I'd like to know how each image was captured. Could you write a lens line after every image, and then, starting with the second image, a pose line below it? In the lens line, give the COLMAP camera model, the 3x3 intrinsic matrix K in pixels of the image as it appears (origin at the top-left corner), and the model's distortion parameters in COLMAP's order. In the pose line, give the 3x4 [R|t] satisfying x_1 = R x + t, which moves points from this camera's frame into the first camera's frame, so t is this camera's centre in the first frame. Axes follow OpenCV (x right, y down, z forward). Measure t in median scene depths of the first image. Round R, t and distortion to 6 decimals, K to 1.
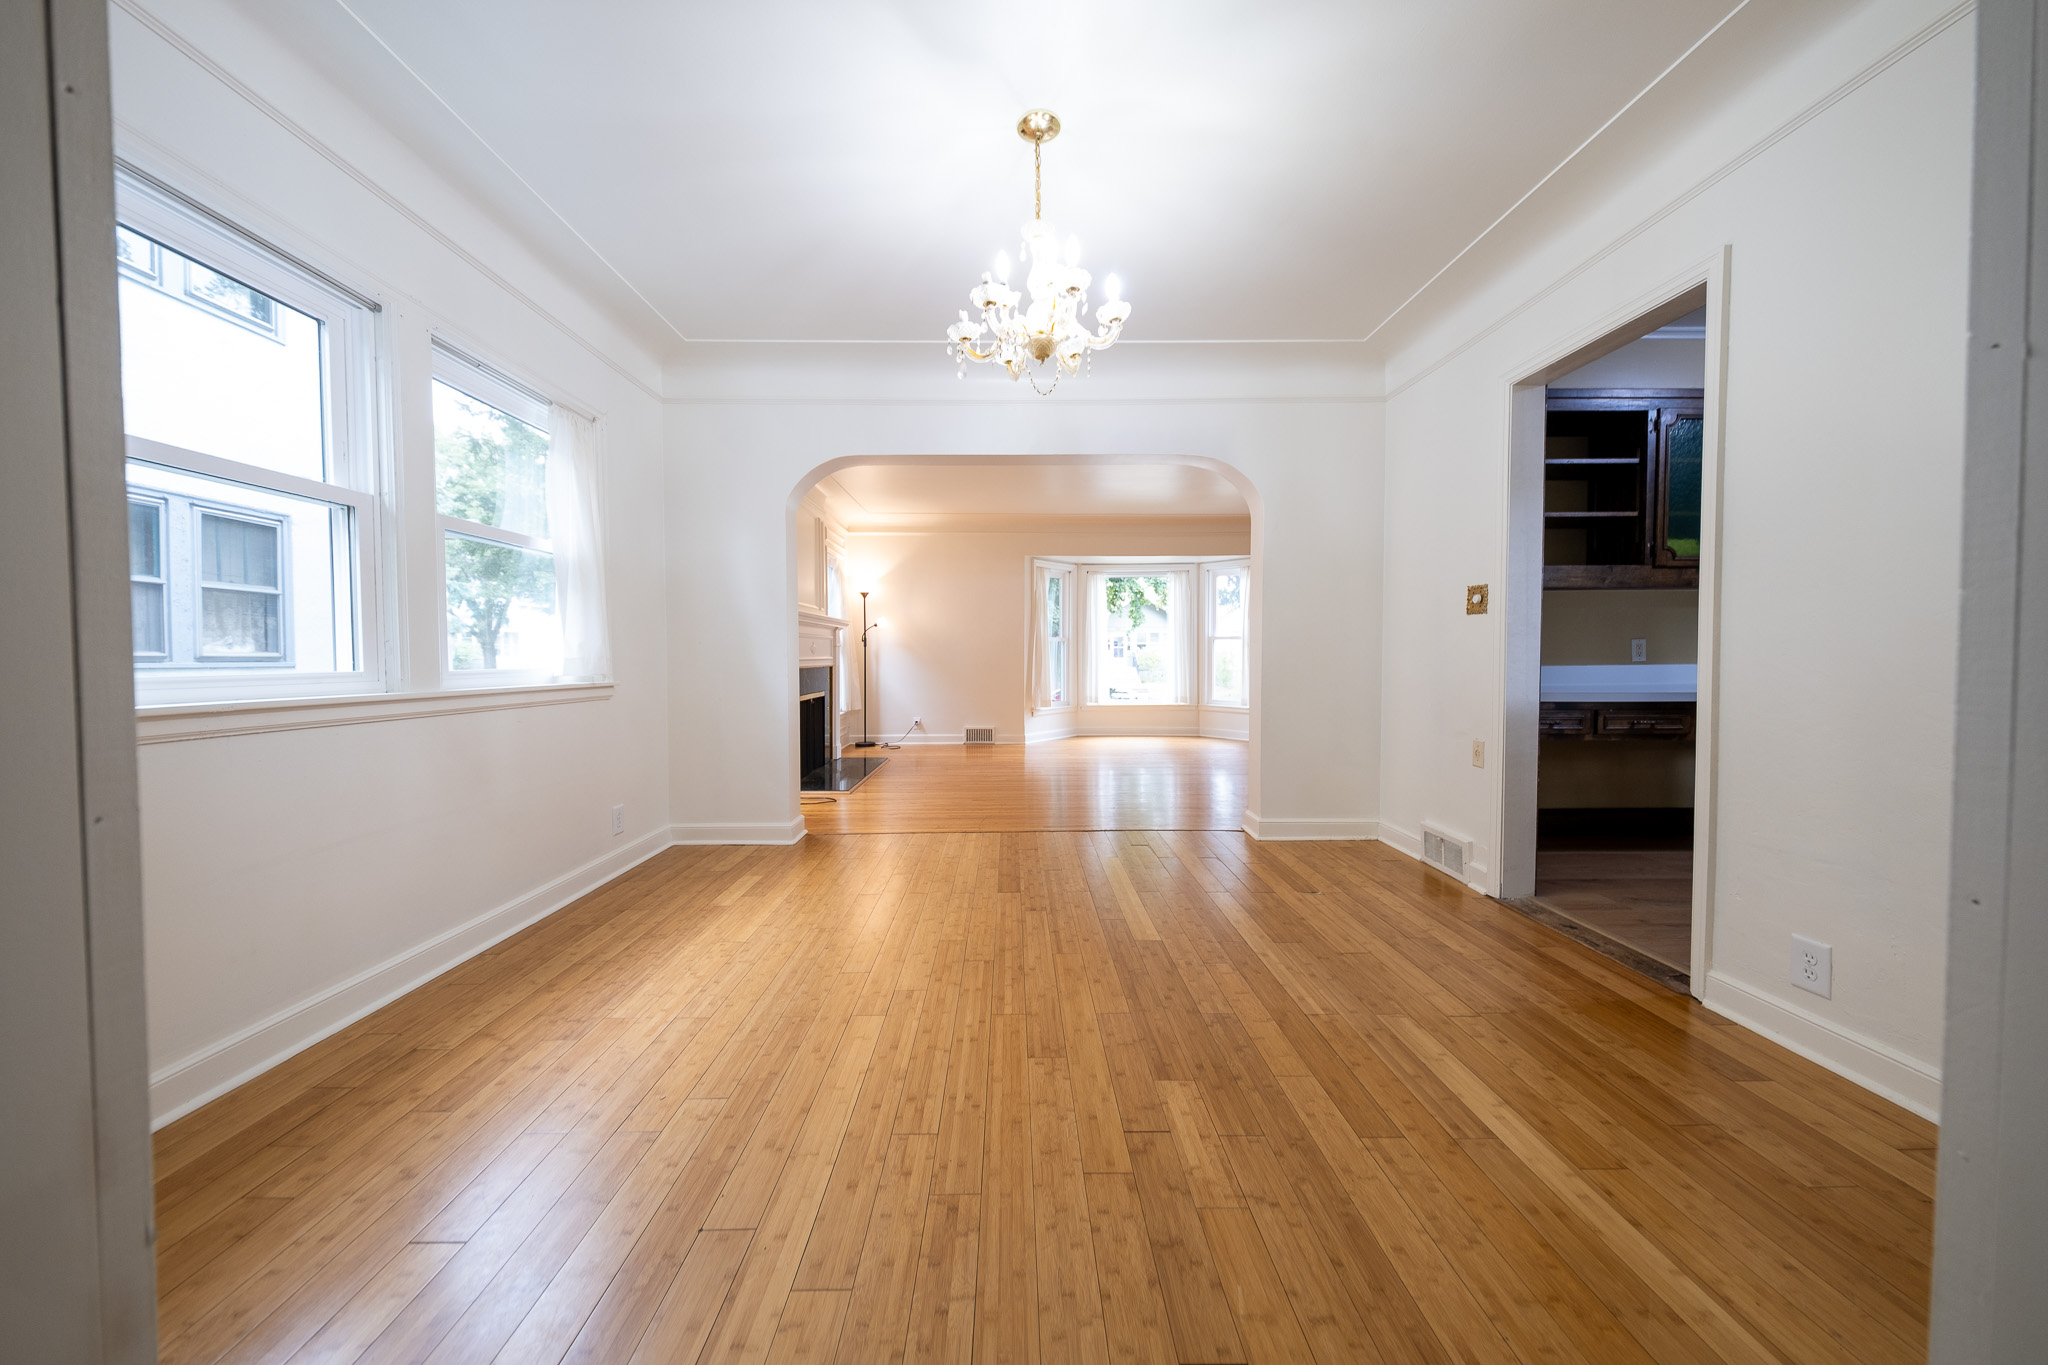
lens RADIAL K [[684.0, 0, 1026.1], [0, 684.0, 677.4], [0, 0, 1]] dist [0.008459, -0.000583]
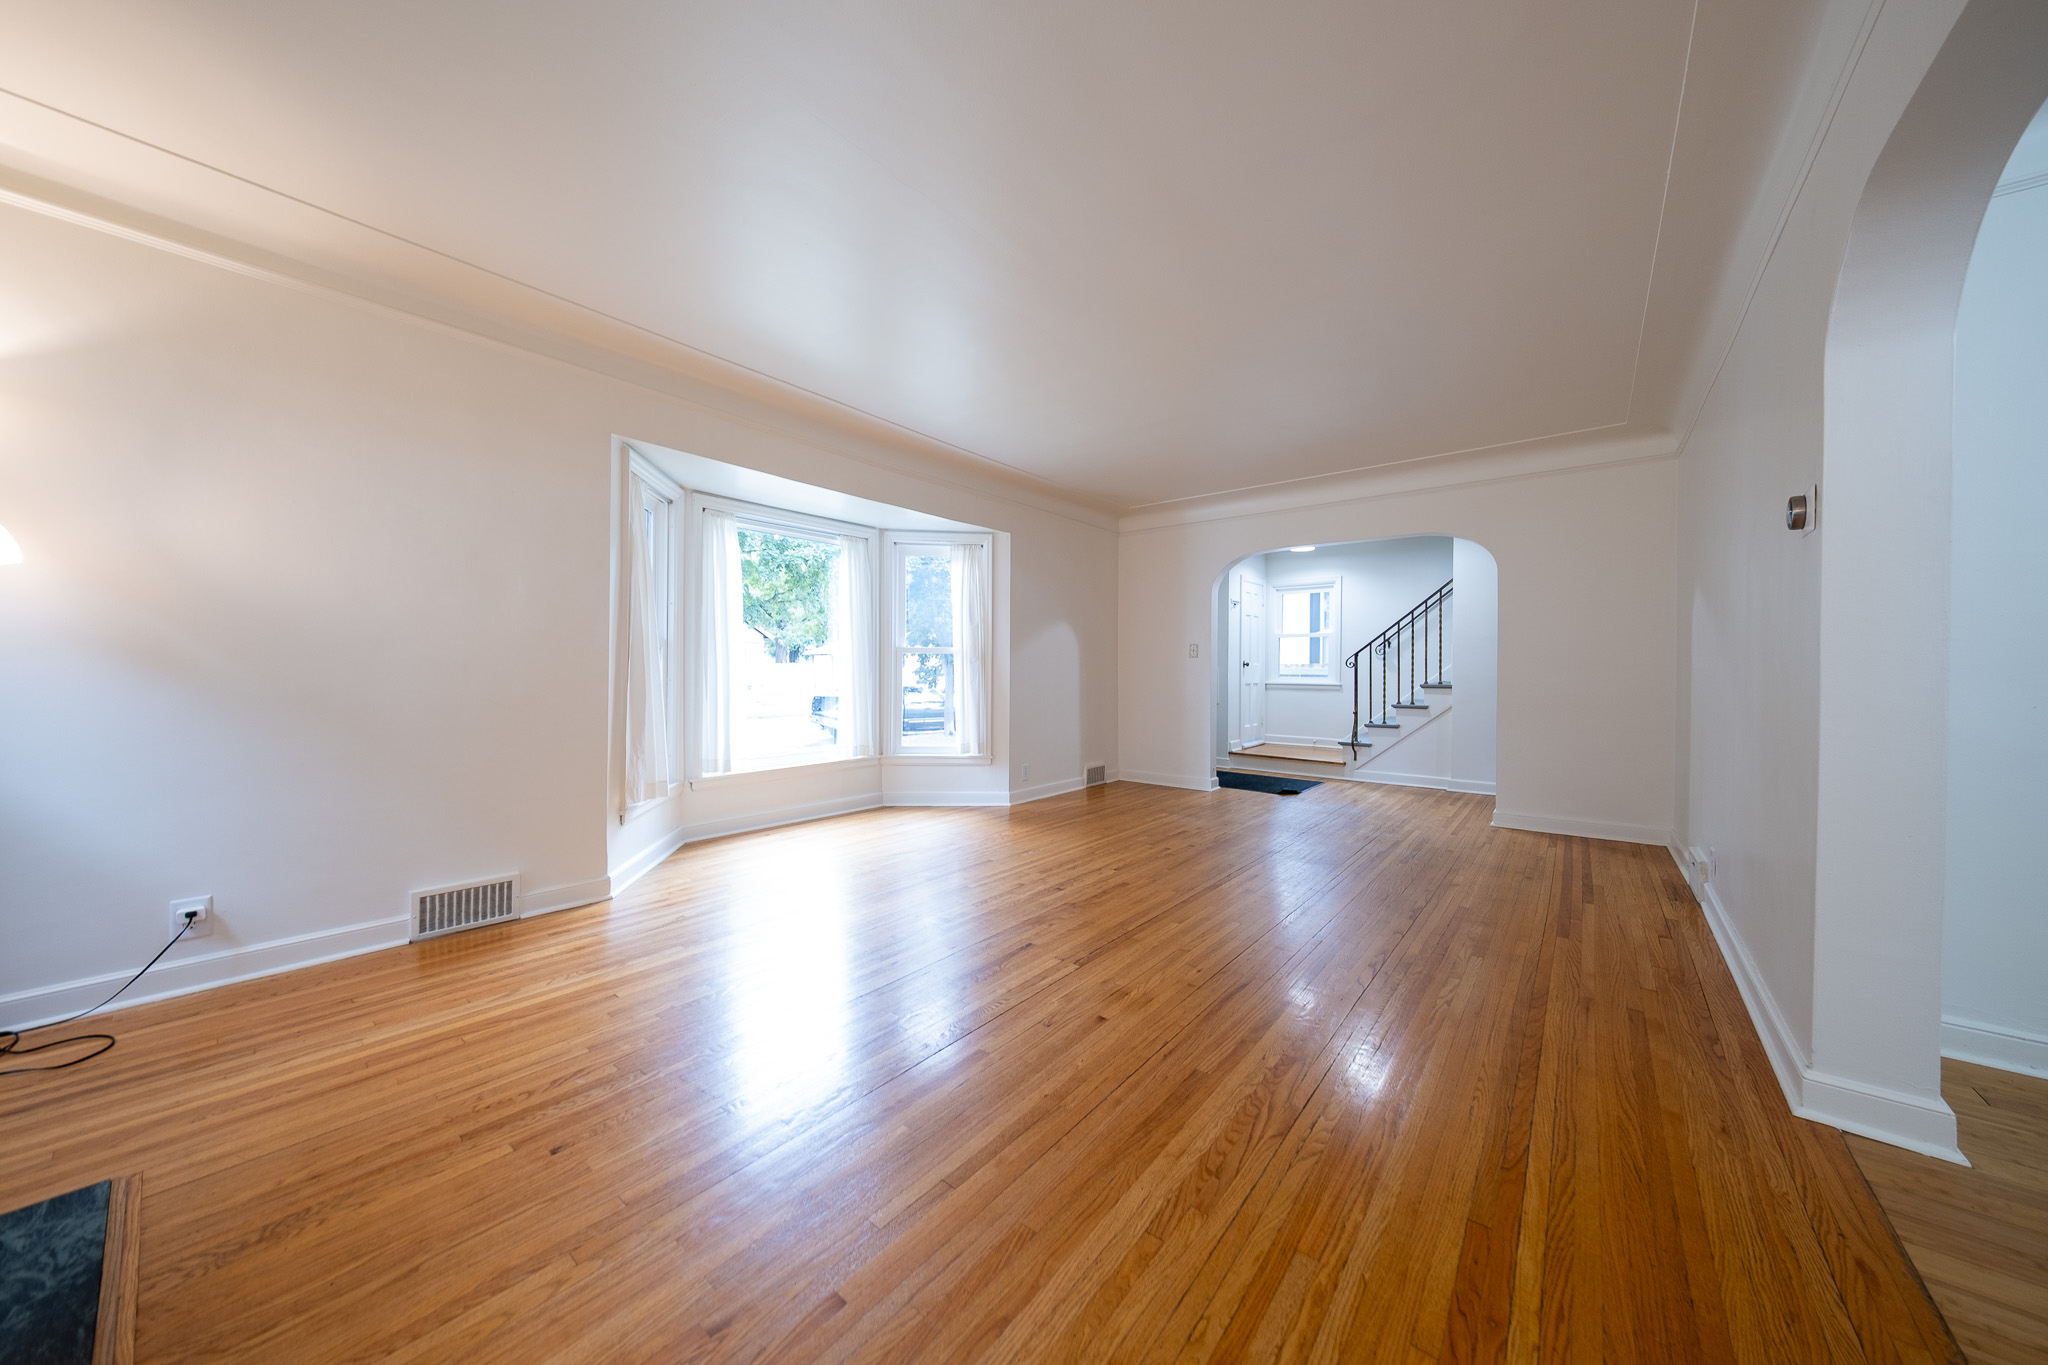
lens RADIAL K [[684.0, 0, 1008.8], [0, 684.0, 670.1], [0, 0, 1]] dist [0.008459, -0.000583]
pose [[0.649292, 0.008344, 0.760493, -0.159473], [0.014594, 0.999619, -0.023428, -0.024148], [-0.760399, 0.026311, 0.648923, 0.560818]]
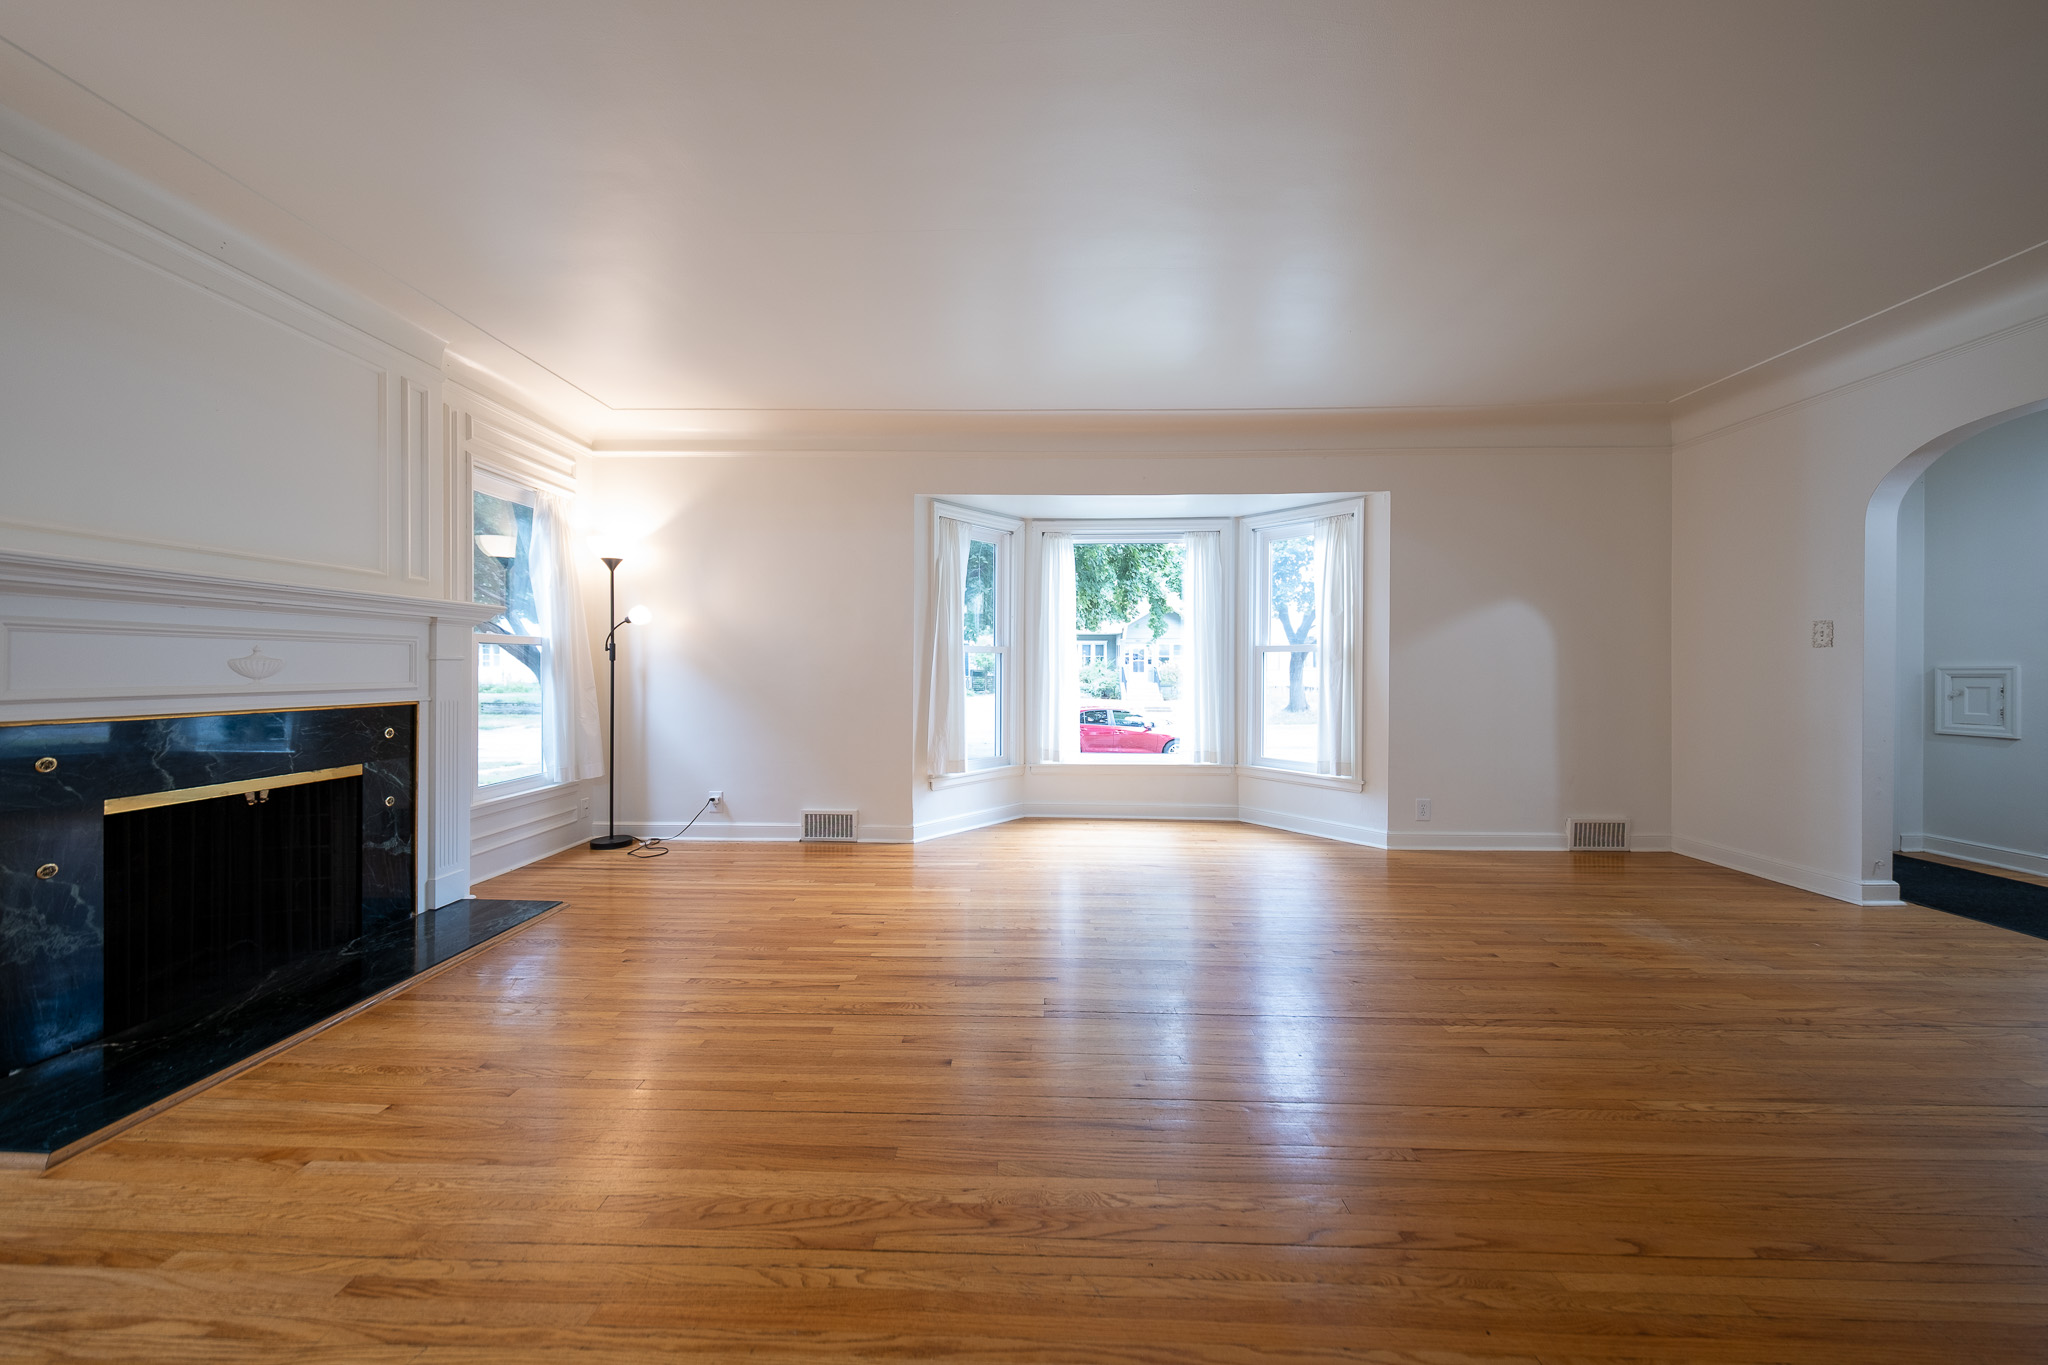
lens RADIAL K [[684.0, 0, 1024.5], [0, 684.0, 671.9], [0, 0, 1]] dist [0.008459, -0.000583]
pose [[0.999149, 0.006678, -0.040698, 0.108657], [-0.007740, 0.999633, -0.025973, -0.024059], [0.040510, 0.026266, 0.998834, 0.467989]]
